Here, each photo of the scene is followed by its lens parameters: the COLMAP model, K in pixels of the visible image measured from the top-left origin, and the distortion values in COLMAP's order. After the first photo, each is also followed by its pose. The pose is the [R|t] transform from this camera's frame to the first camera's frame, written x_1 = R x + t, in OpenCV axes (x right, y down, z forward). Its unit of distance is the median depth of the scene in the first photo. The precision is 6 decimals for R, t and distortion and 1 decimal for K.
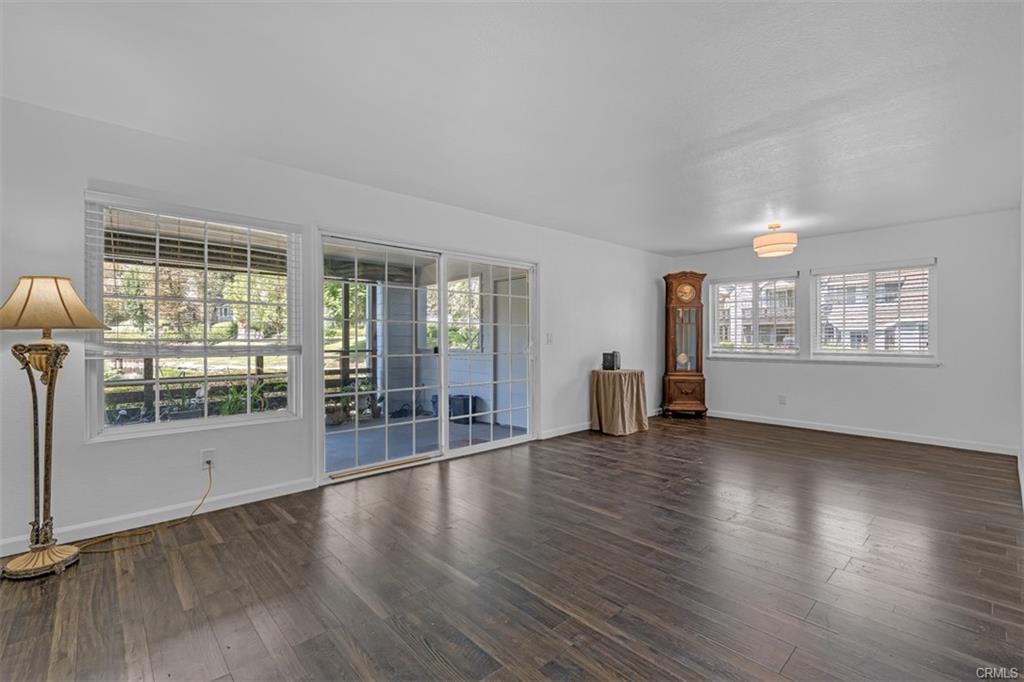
lens RADIAL K [[449.0, 0, 515.1], [0, 449.0, 342.6], [0, 0, 1]] dist [-0.008190, 0.001092]
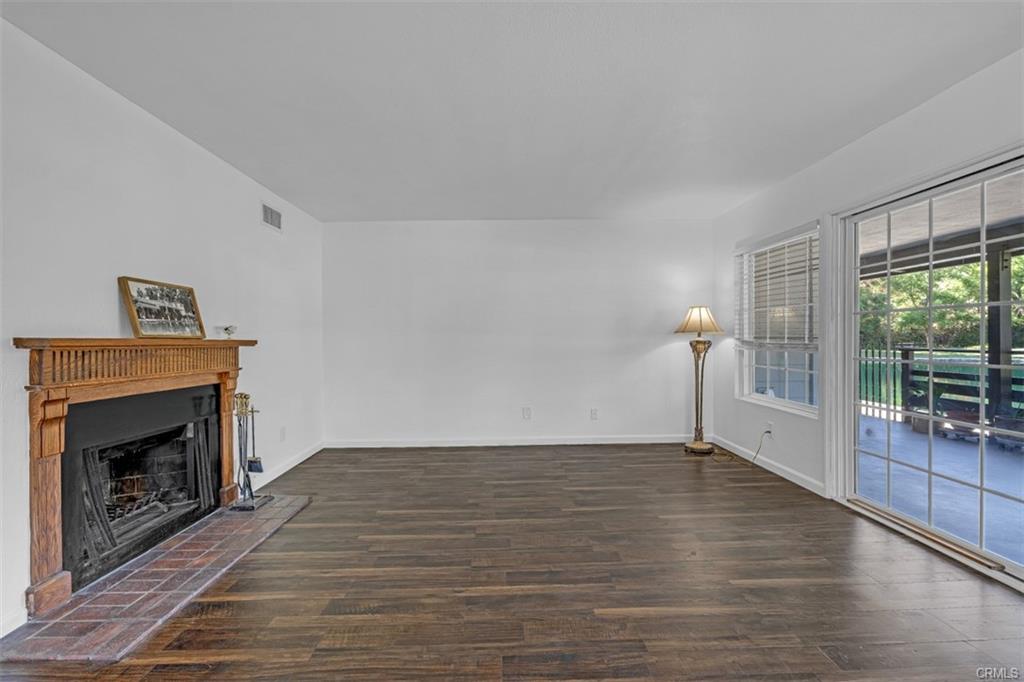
lens RADIAL K [[449.0, 0, 510.2], [0, 449.0, 339.7], [0, 0, 1]] dist [-0.008190, 0.001092]
pose [[-0.670032, 0.003128, -0.742325, 0.818801], [-0.002863, 0.999973, 0.006797, -0.007599], [0.742326, 0.006680, -0.670005, 1.373806]]
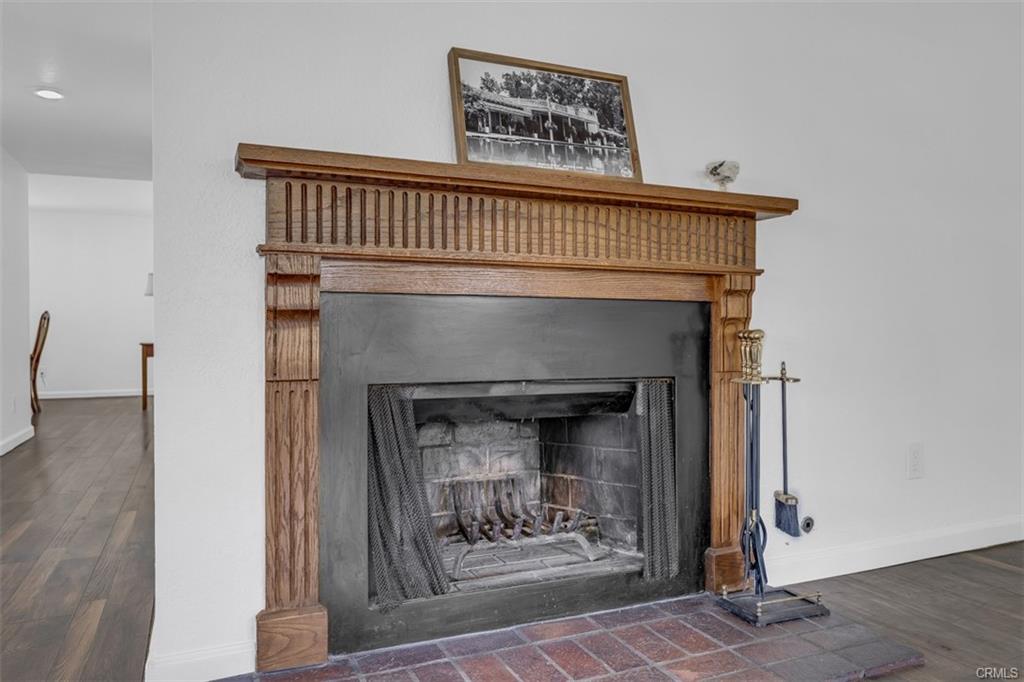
lens RADIAL K [[724.9, 0, 515.7], [0, 724.9, 339.3], [0, 0, 1]] dist [-0.003560, -0.000685]
pose [[-0.943441, -0.000832, 0.331538, 0.423192], [0.006917, 0.999730, 0.022193, 0.127588], [-0.331467, 0.023231, -0.943181, 0.903225]]
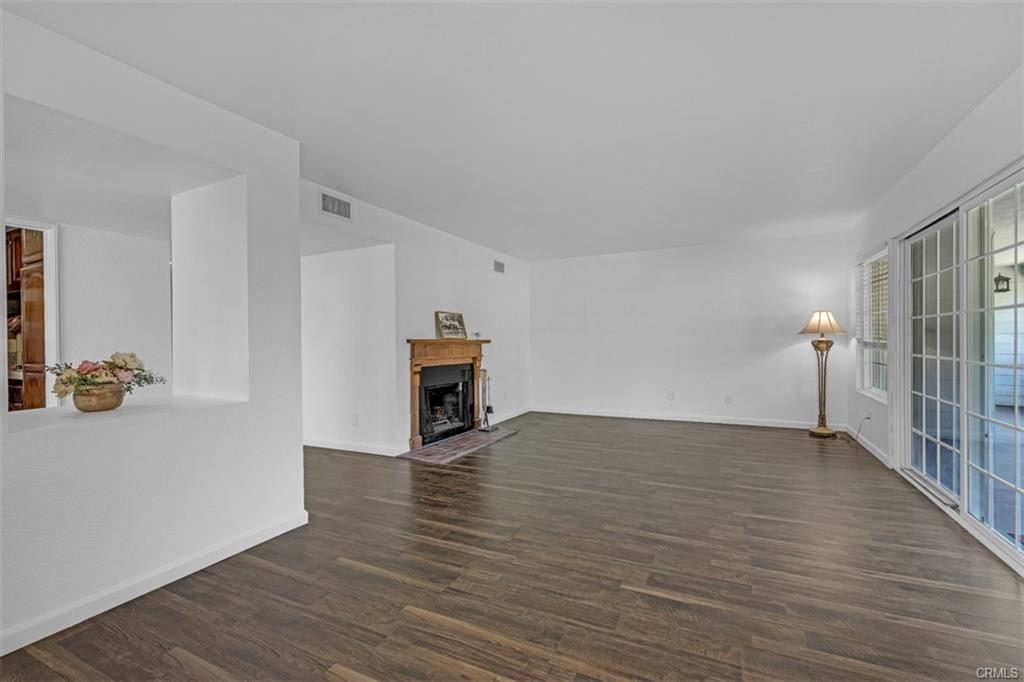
lens RADIAL K [[449.0, 0, 512.3], [0, 449.0, 338.8], [0, 0, 1]] dist [-0.008190, 0.001092]
pose [[-0.936625, 0.003311, -0.350318, 1.034038], [0.001191, 0.999980, 0.006267, -0.015566], [0.350331, 0.005452, -0.936610, 2.098563]]
